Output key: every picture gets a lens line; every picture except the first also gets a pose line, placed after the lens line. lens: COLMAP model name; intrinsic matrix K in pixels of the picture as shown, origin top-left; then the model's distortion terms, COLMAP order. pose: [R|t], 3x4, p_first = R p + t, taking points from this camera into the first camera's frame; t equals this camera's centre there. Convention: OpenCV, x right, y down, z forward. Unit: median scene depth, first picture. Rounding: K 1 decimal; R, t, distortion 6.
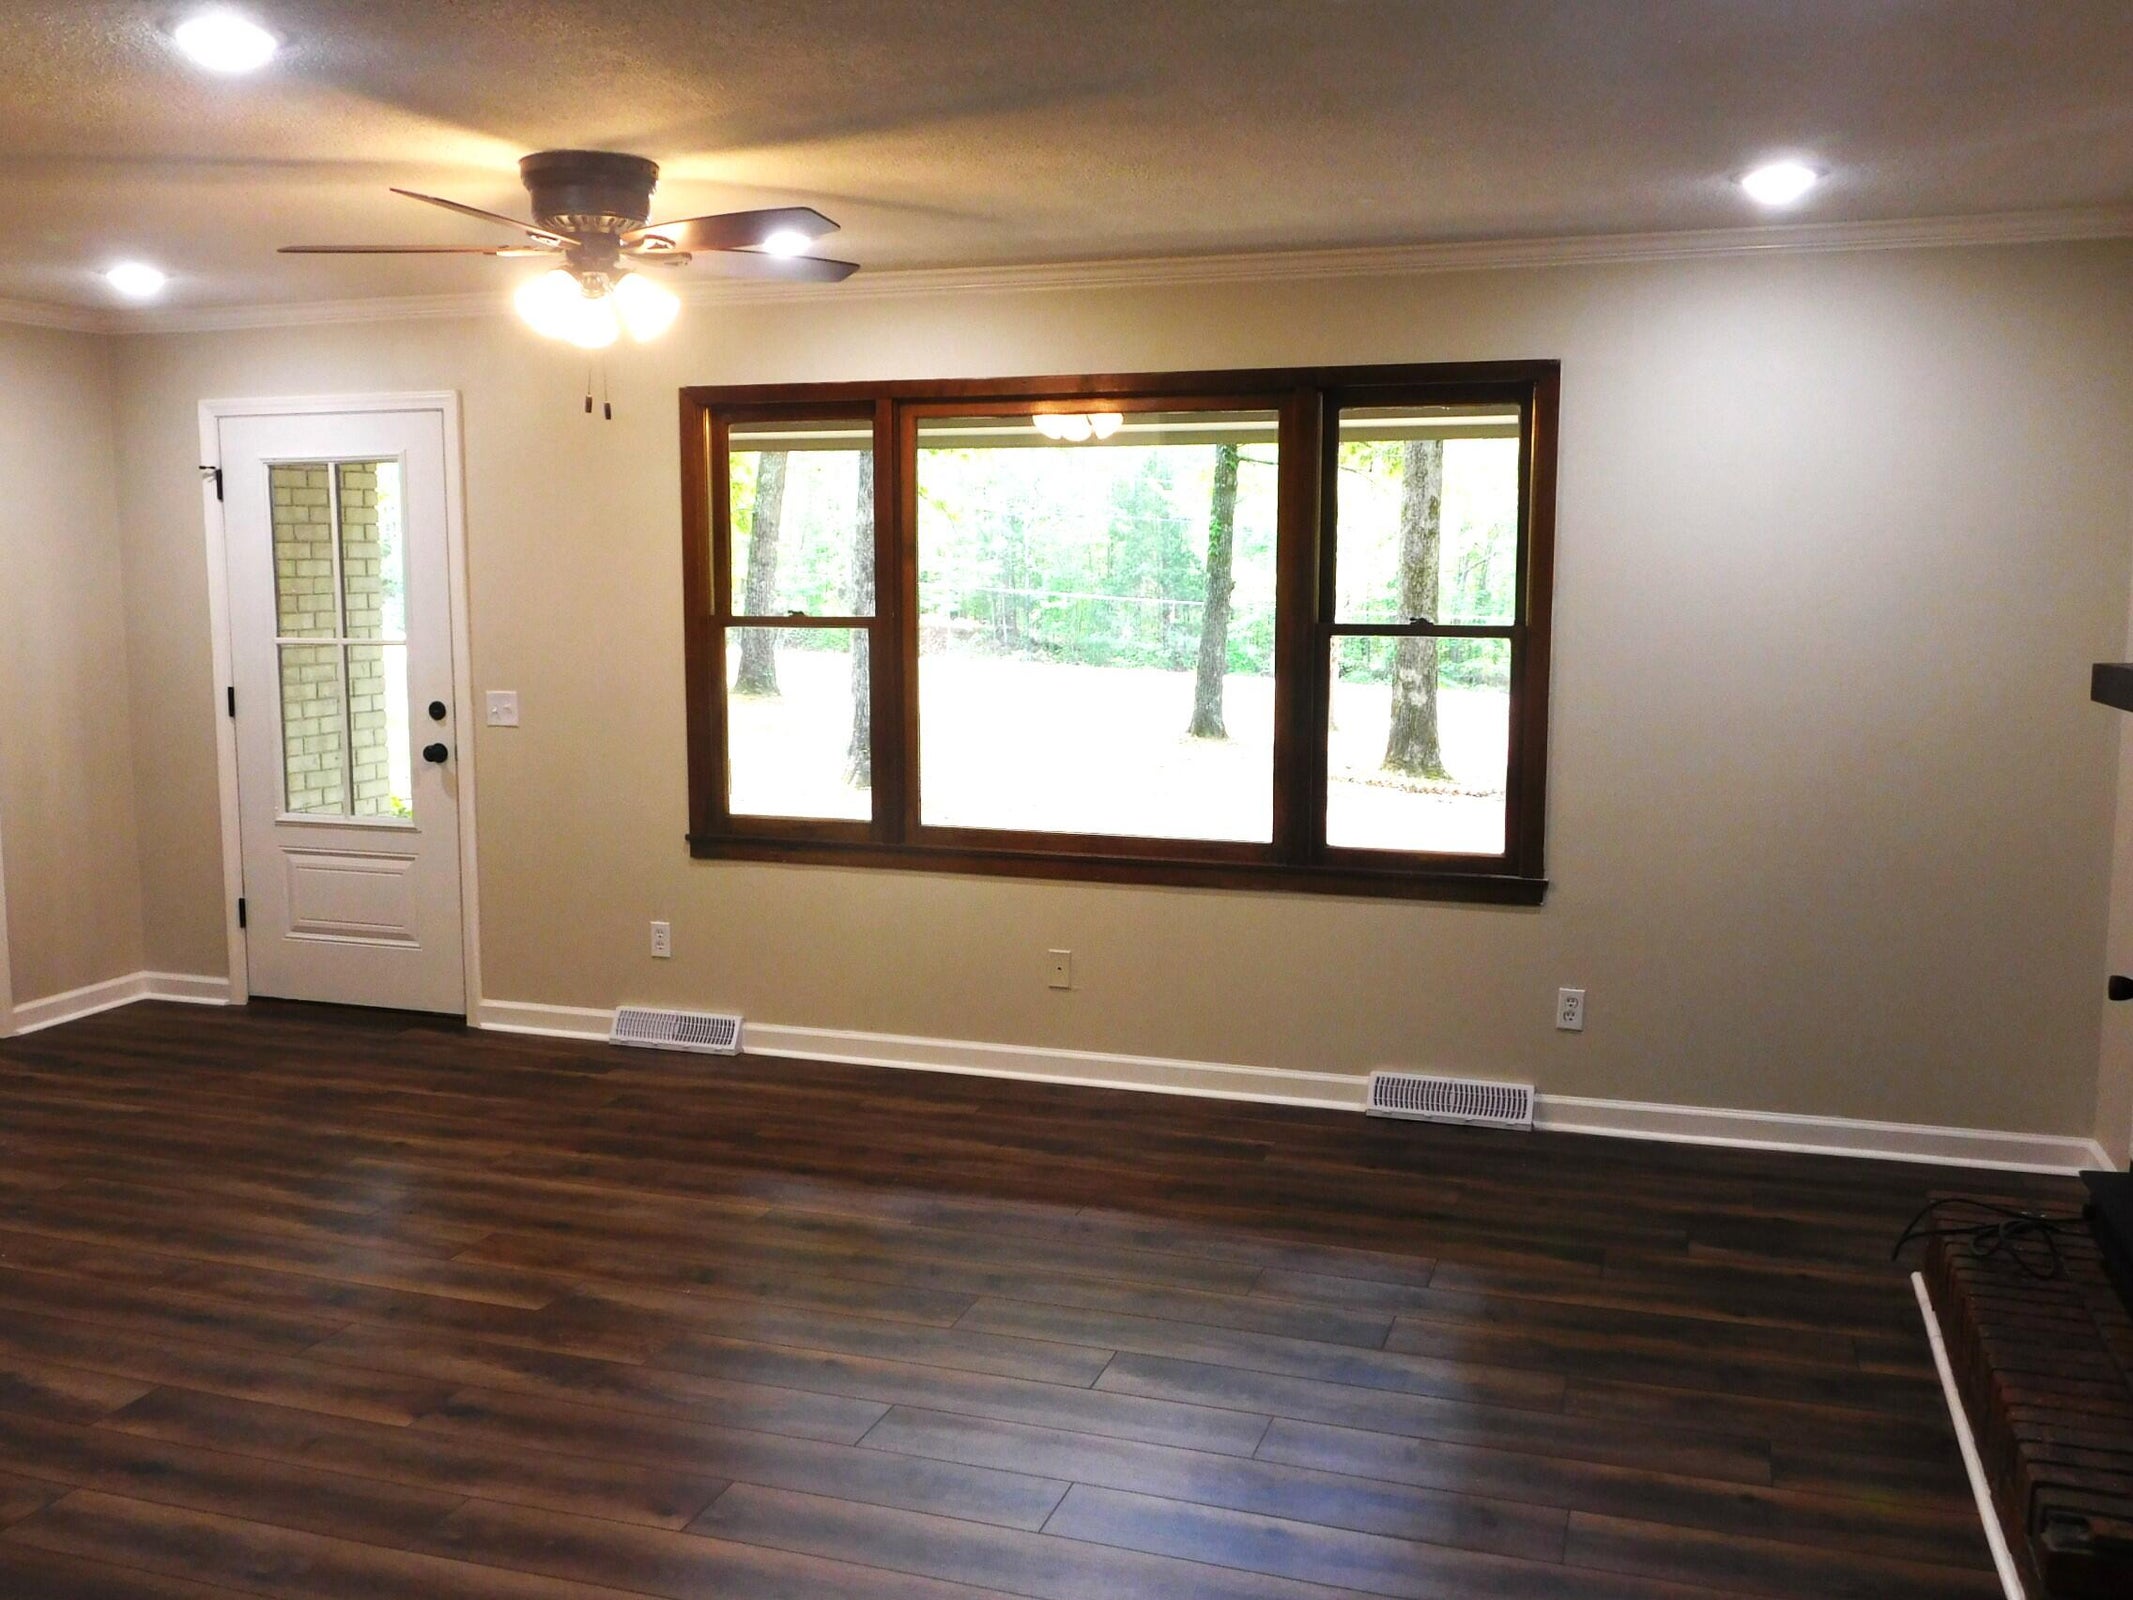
lens RADIAL K [[1877.0, 0, 1065.4], [0, 1877.0, 810.9], [0, 0, 1]] dist [-0.000941, 0.002857]
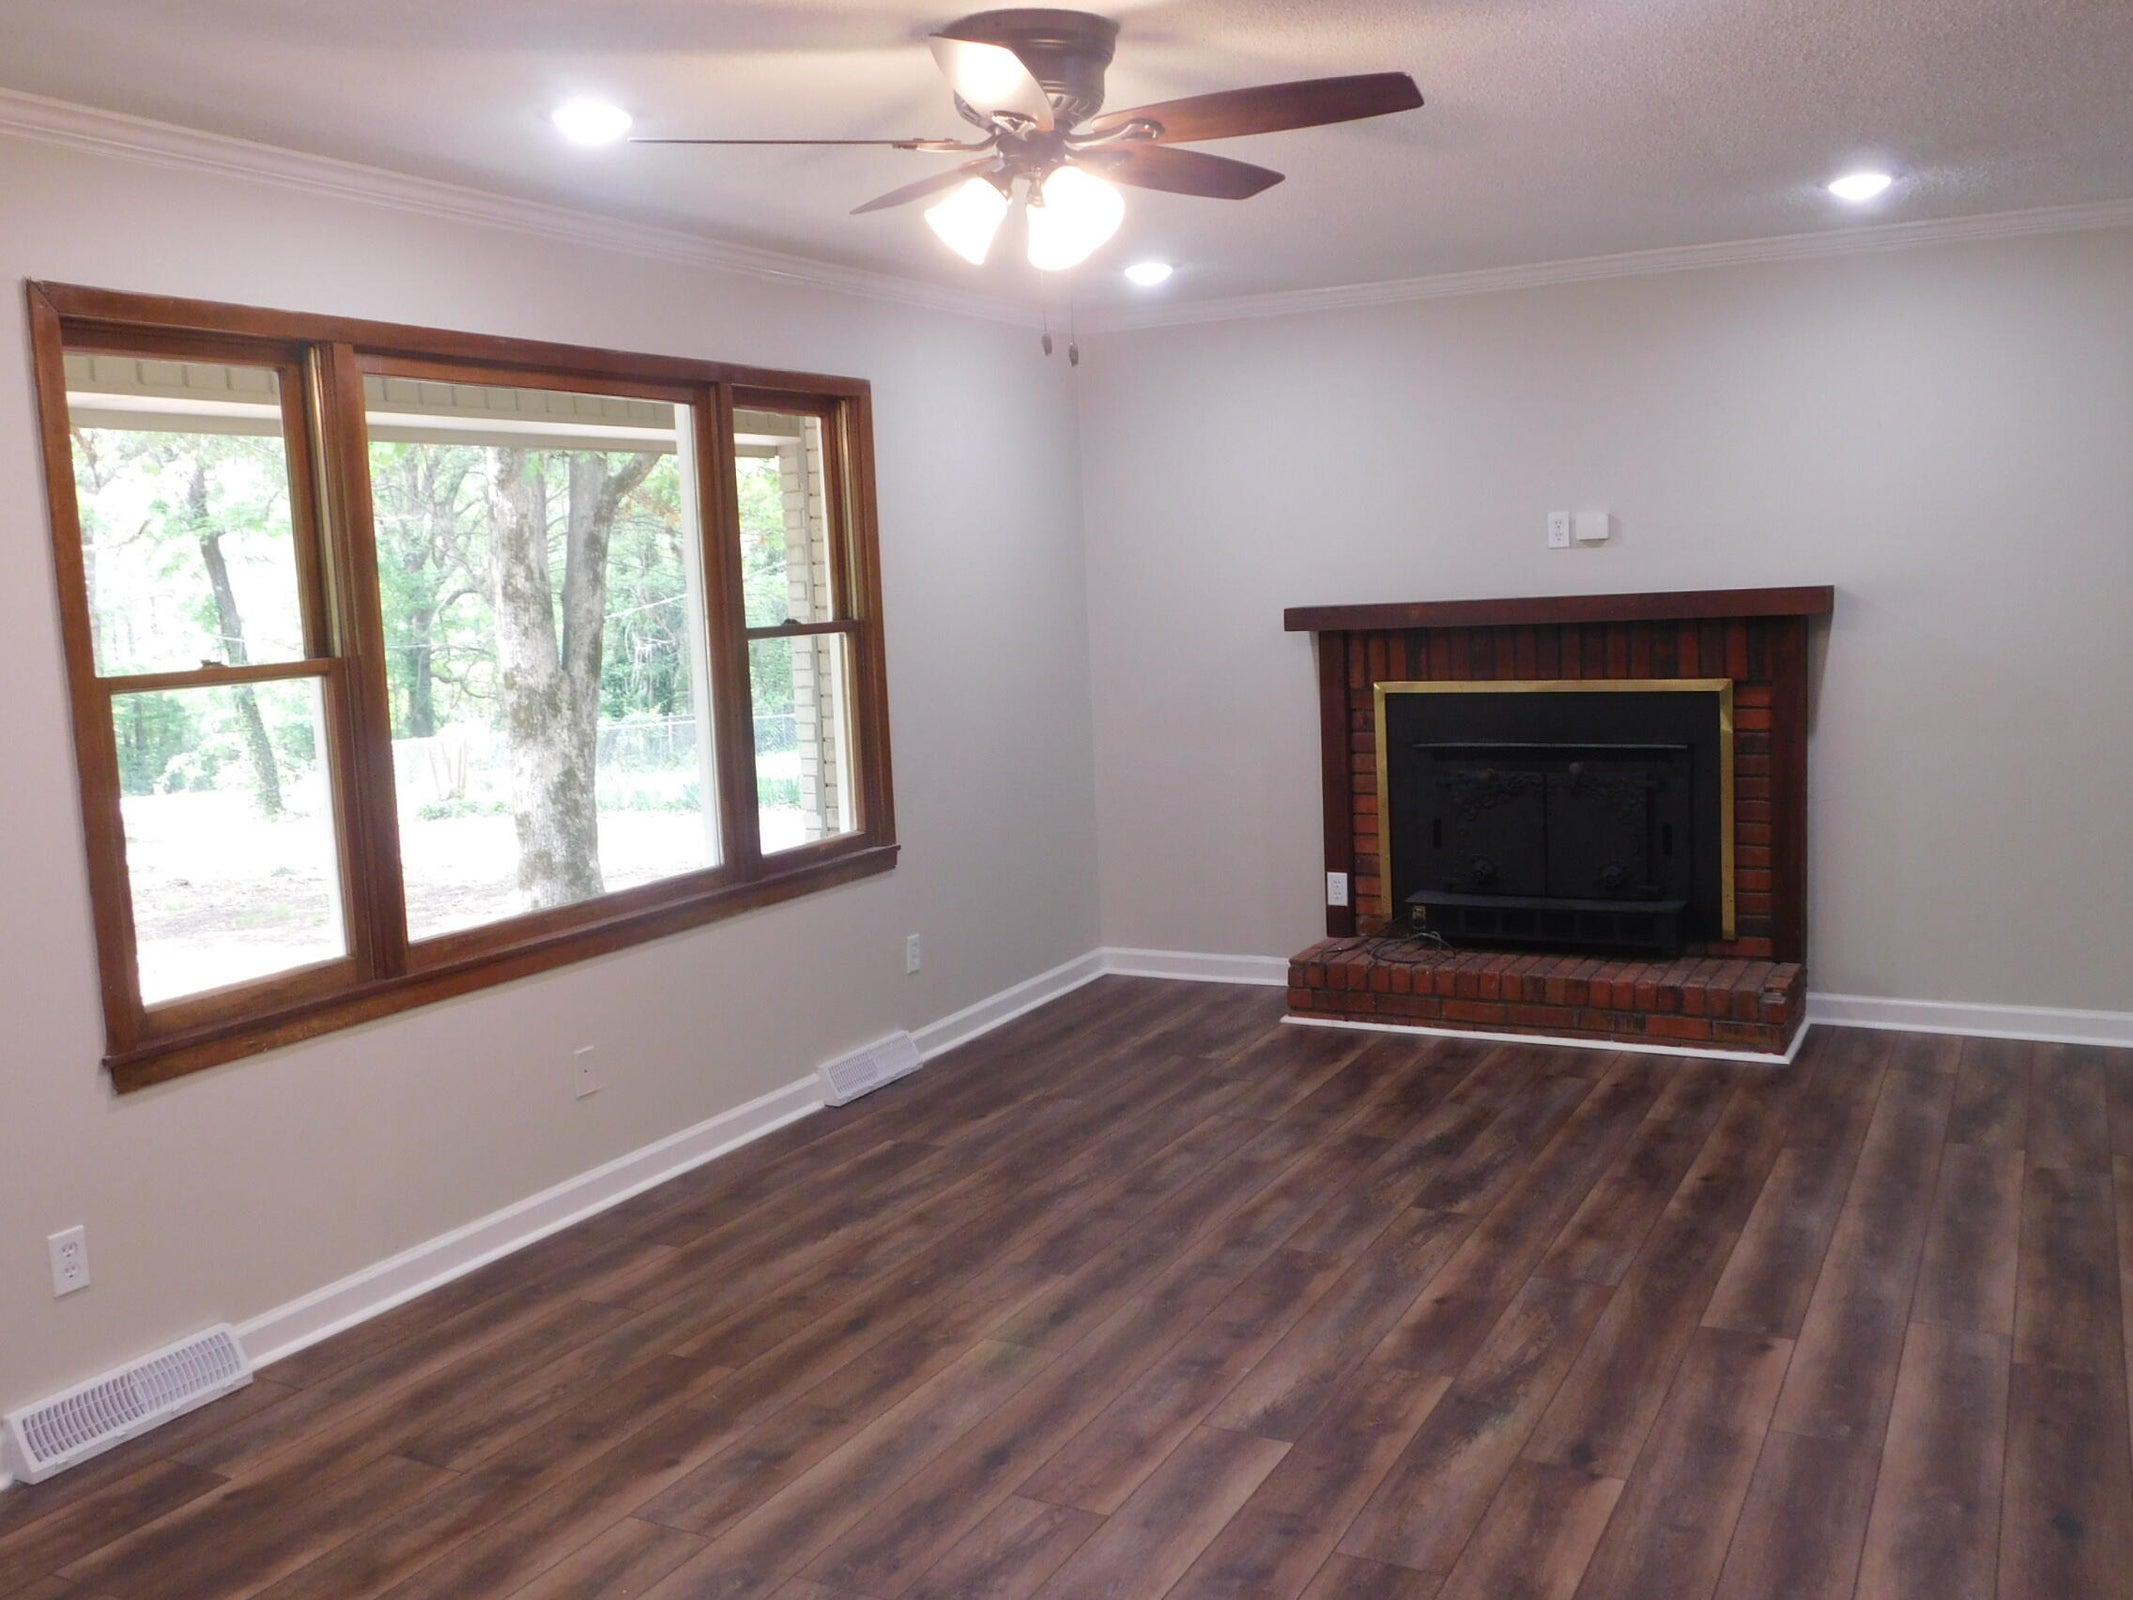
lens RADIAL K [[1877.0, 0, 1063.7], [0, 1877.0, 788.7], [0, 0, 1]] dist [-0.000941, 0.002857]
pose [[0.172276, -0.125523, 0.977018, -0.844621], [0.169718, 0.980798, 0.096083, -0.088954], [-0.970318, 0.149265, 0.190271, 0.710326]]
